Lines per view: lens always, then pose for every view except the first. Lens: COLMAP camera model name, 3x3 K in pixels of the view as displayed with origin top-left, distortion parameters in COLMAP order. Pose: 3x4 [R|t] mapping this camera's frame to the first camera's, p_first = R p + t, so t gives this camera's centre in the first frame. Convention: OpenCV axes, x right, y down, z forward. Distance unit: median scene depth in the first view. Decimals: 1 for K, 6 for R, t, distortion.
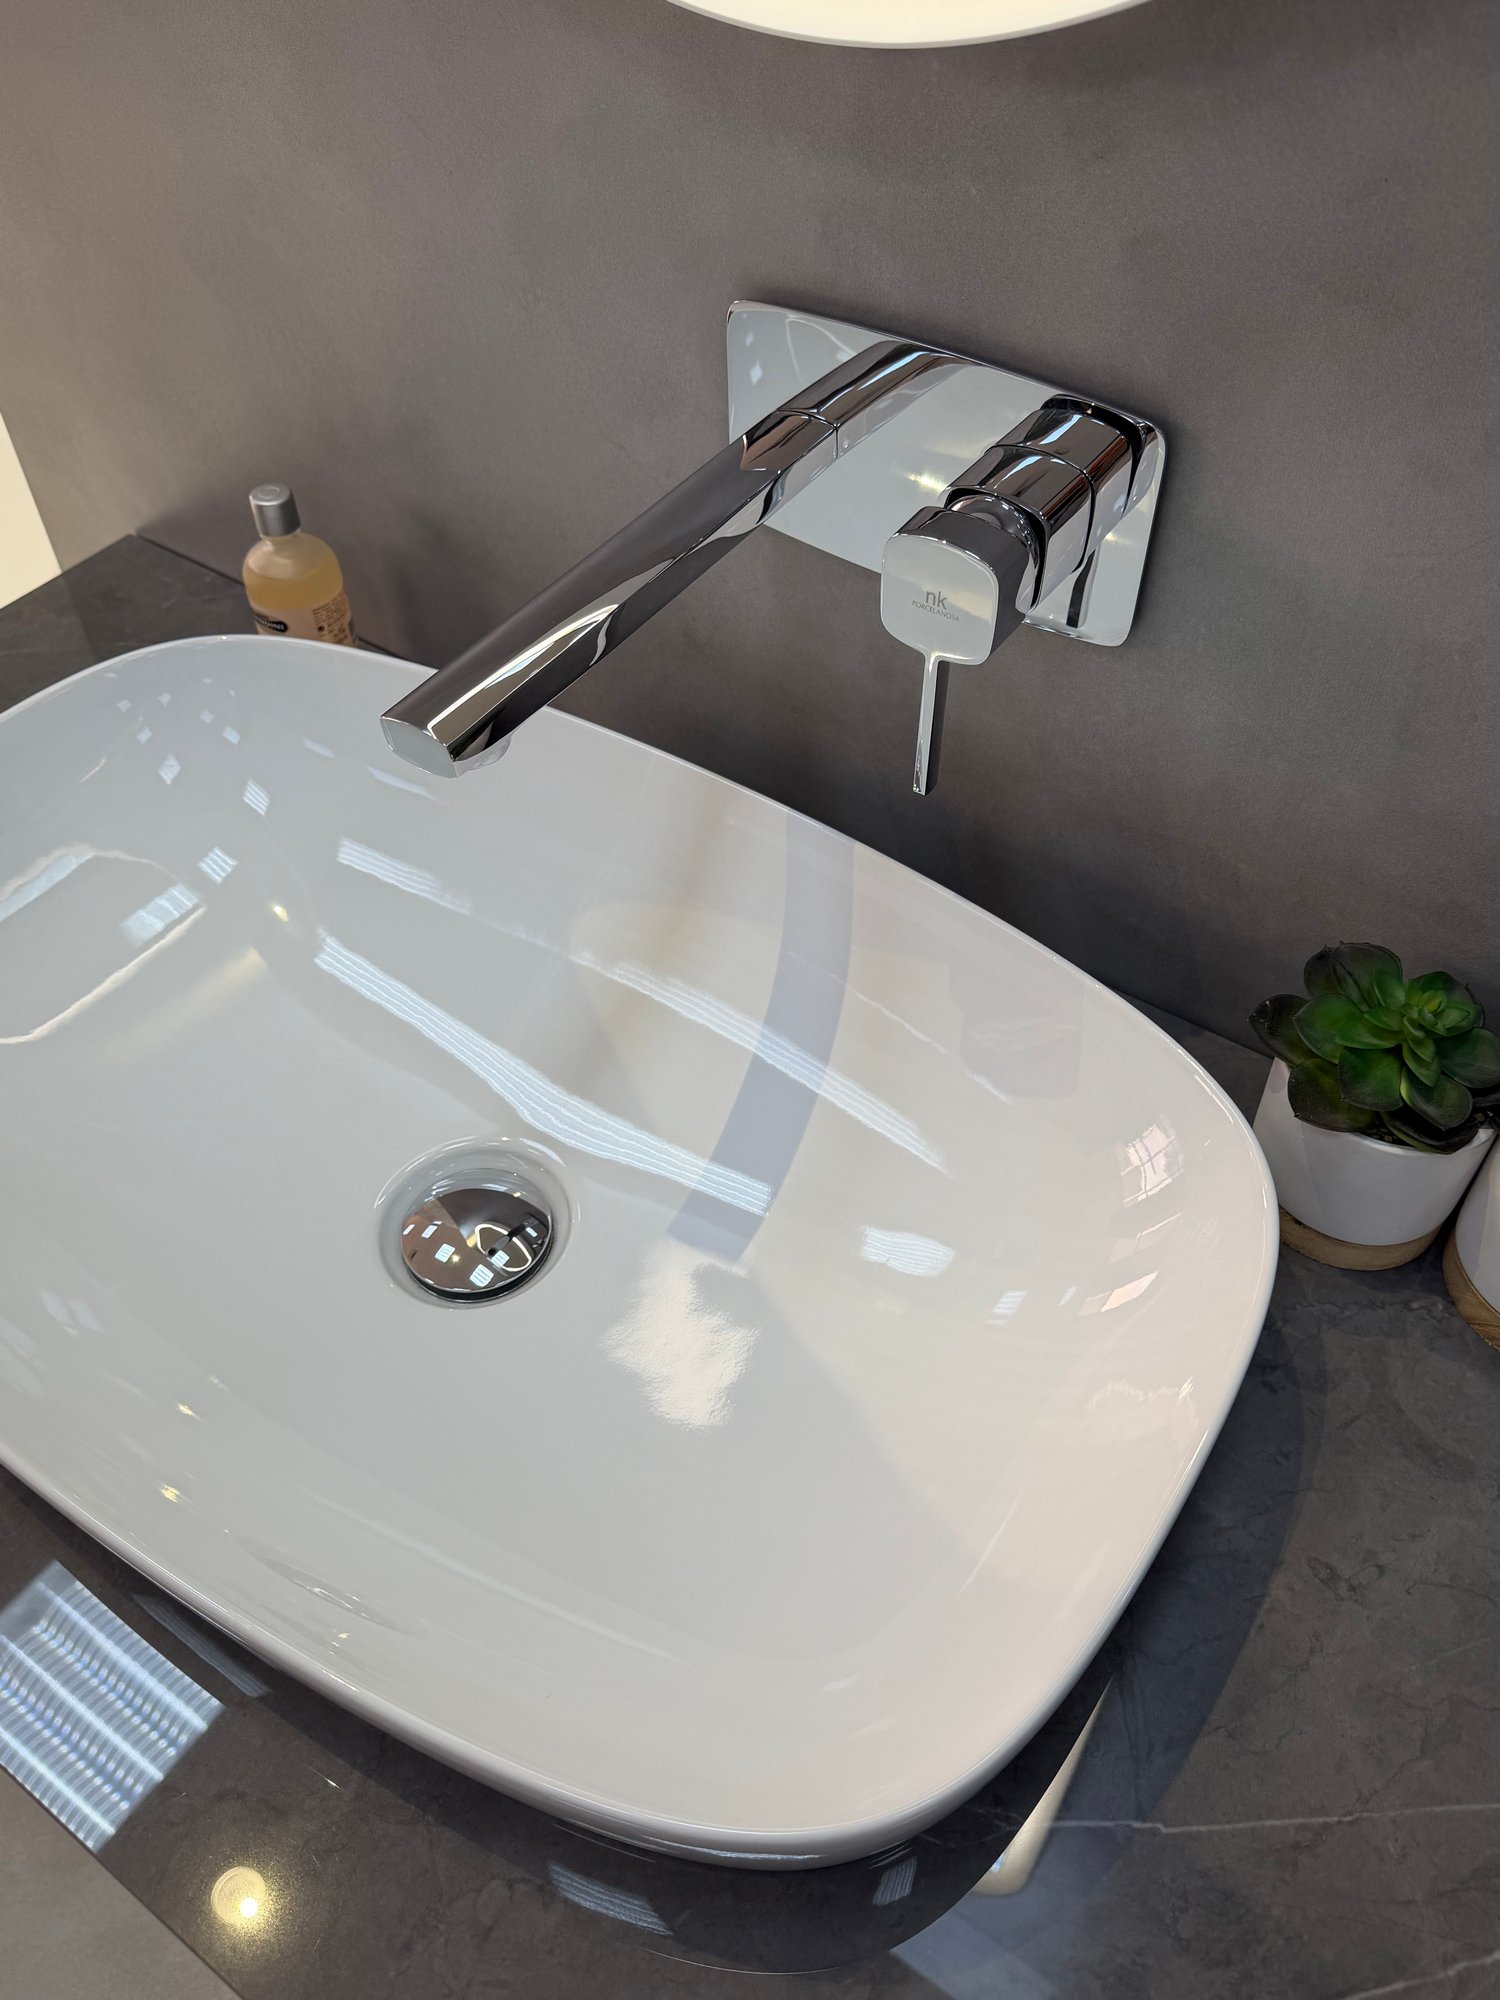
lens RADIAL K [[1489.5, 0, 806.5], [0, 1489.5, 1001.8], [0, 0, 1]] dist [-0.005029, -0.000111]
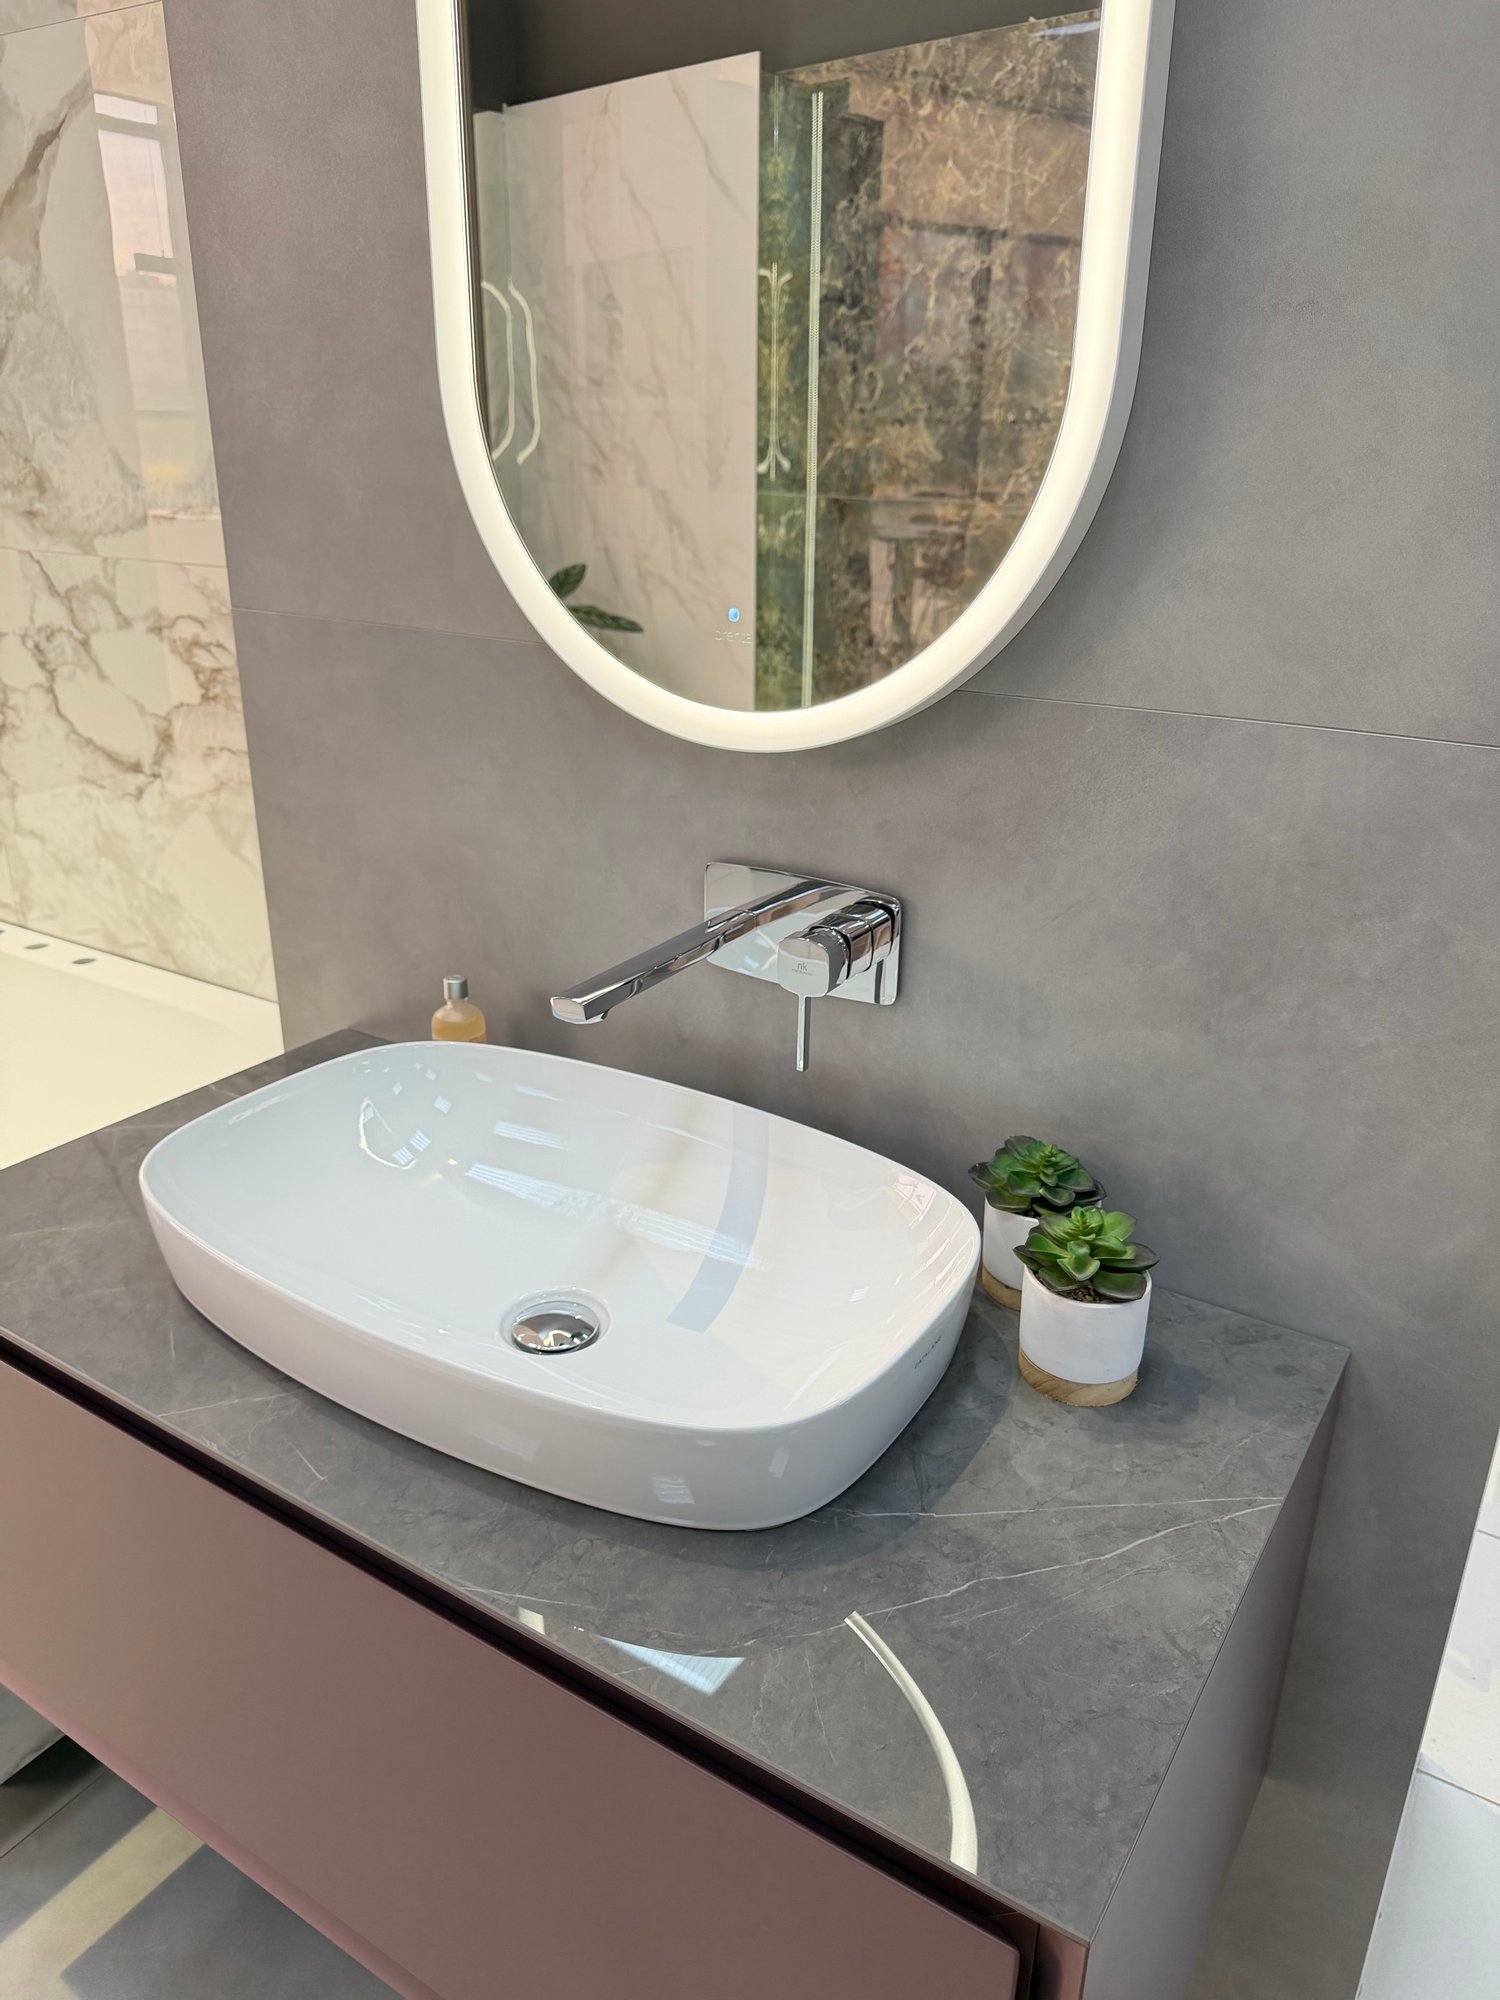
lens RADIAL K [[1436.3, 0, 750.0], [0, 1436.3, 1000.0], [0, 0, 1]] dist [-0.010231, -0.007232]
pose [[0.999641, 0.009276, 0.025136, -0.044698], [0.003827, 0.879096, -0.476629, 0.768277], [-0.026518, 0.476554, 0.878745, -0.832151]]
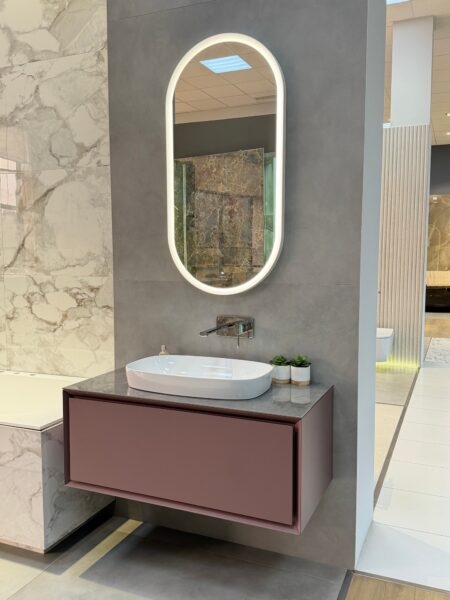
lens RADIAL K [[555.8, 0, 225.0], [0, 555.8, 300.0], [0, 0, 1]] dist [0.006523, 0.004277]
pose [[0.982784, -0.009301, 0.184522, -0.898526], [0.137700, 0.702755, -0.697979, 2.856006], [-0.123182, 0.711372, 0.691937, -2.485161]]
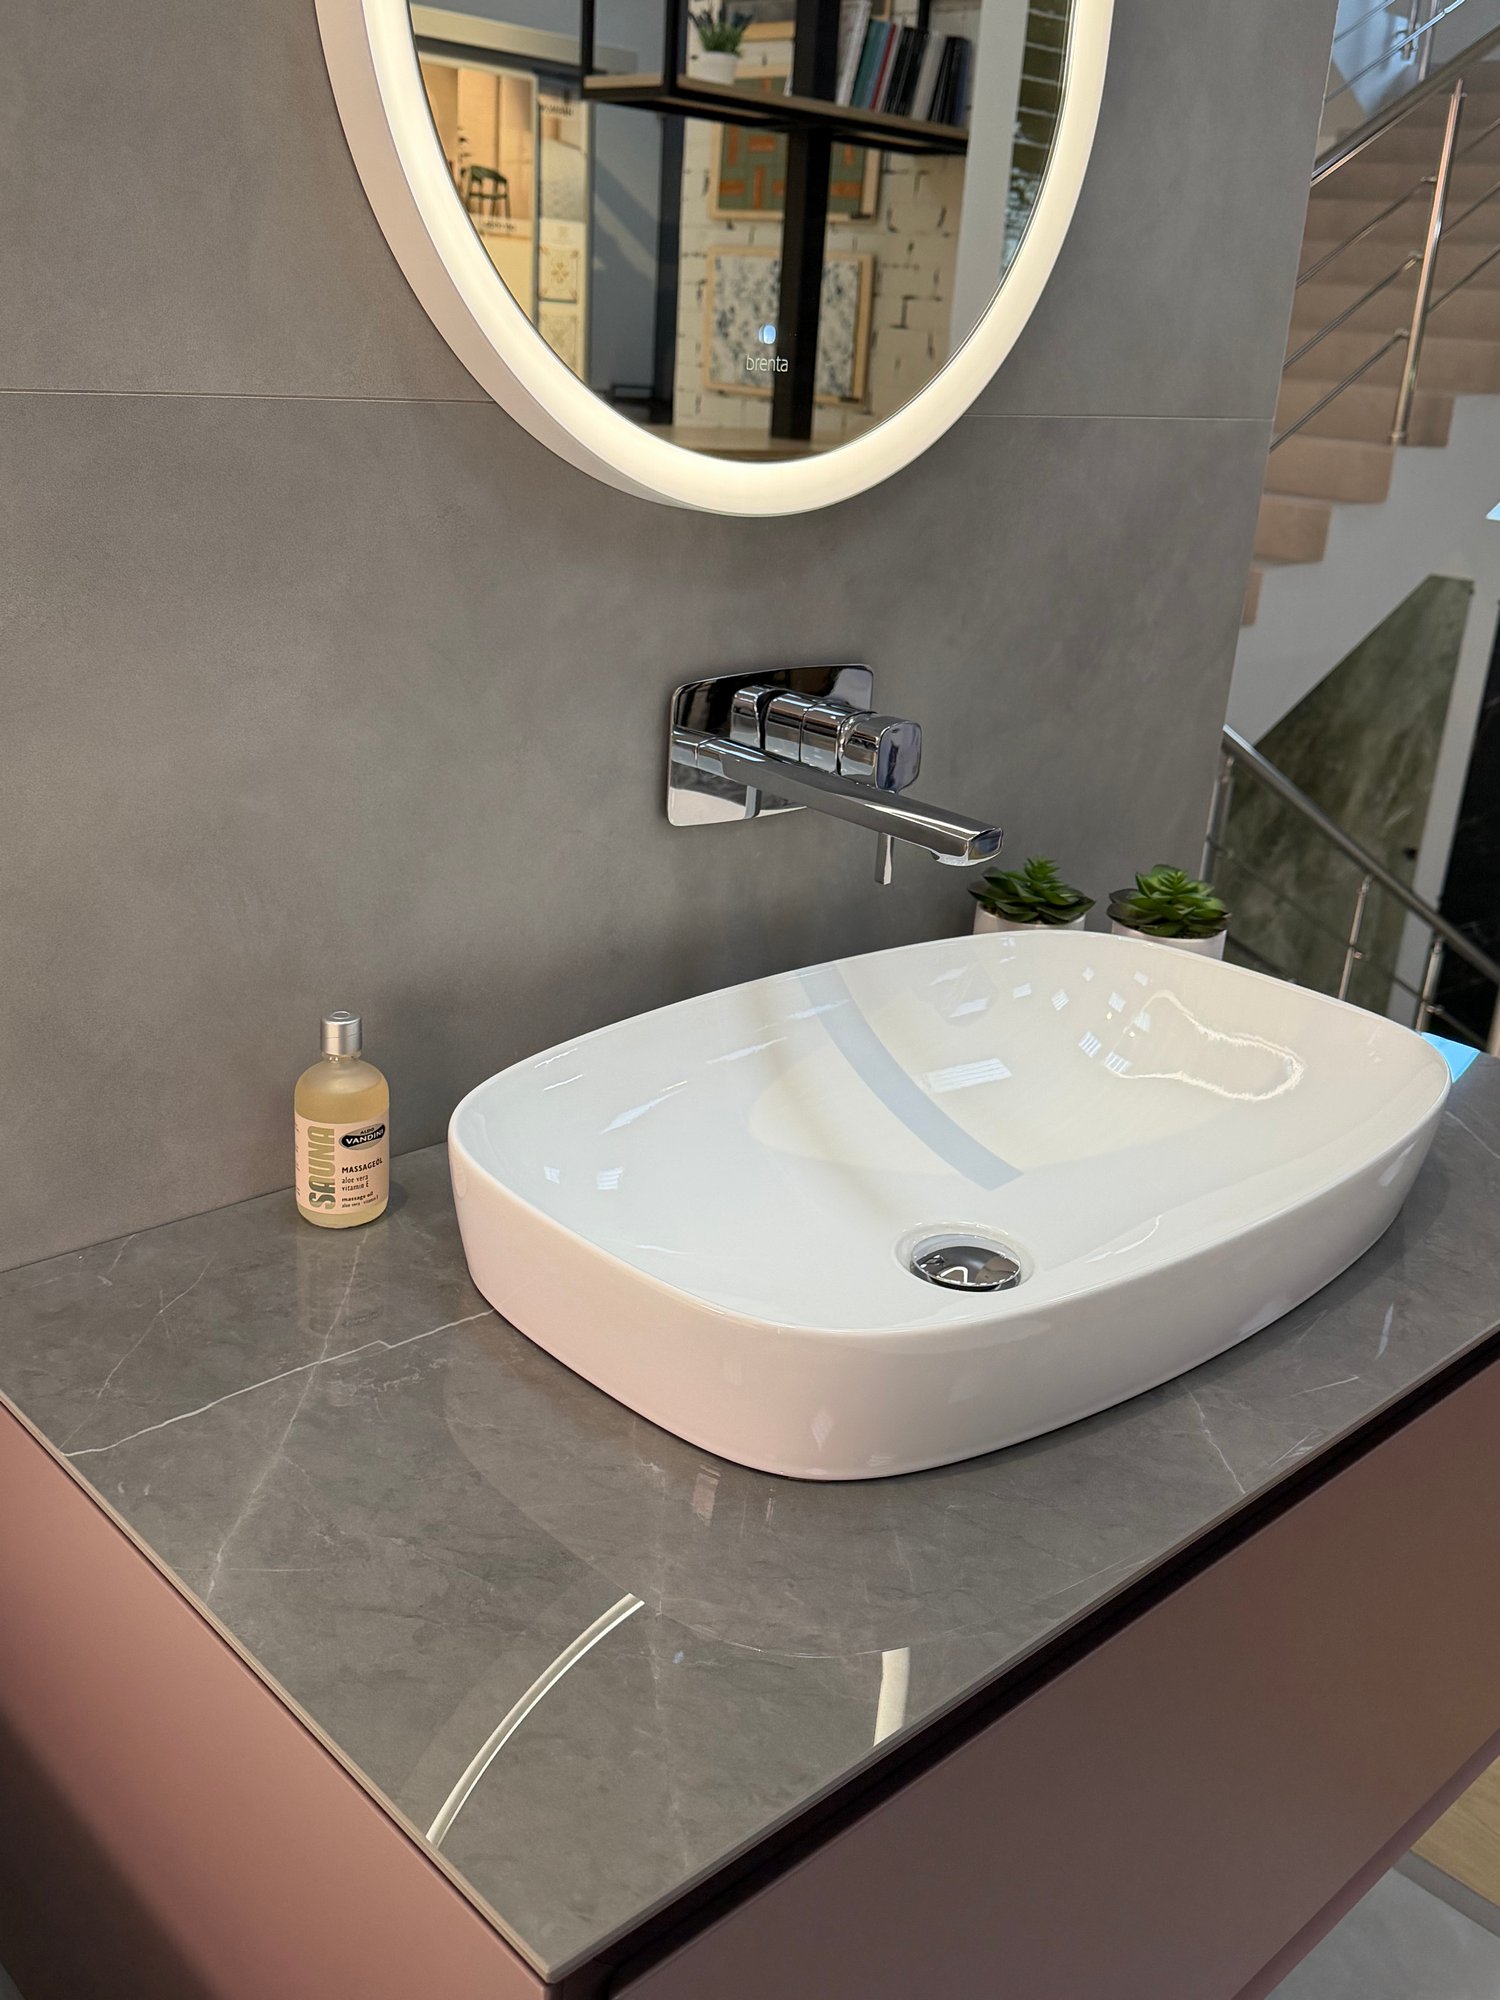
lens RADIAL K [[1852.7, 0, 750.0], [0, 1852.7, 1000.0], [0, 0, 1]] dist [0.006523, 0.004277]
pose [[0.218127, -0.308138, 0.925998, -2.150527], [0.715897, 0.695380, 0.062761, -0.314611], [-0.663259, 0.649229, 0.372276, 0.421304]]
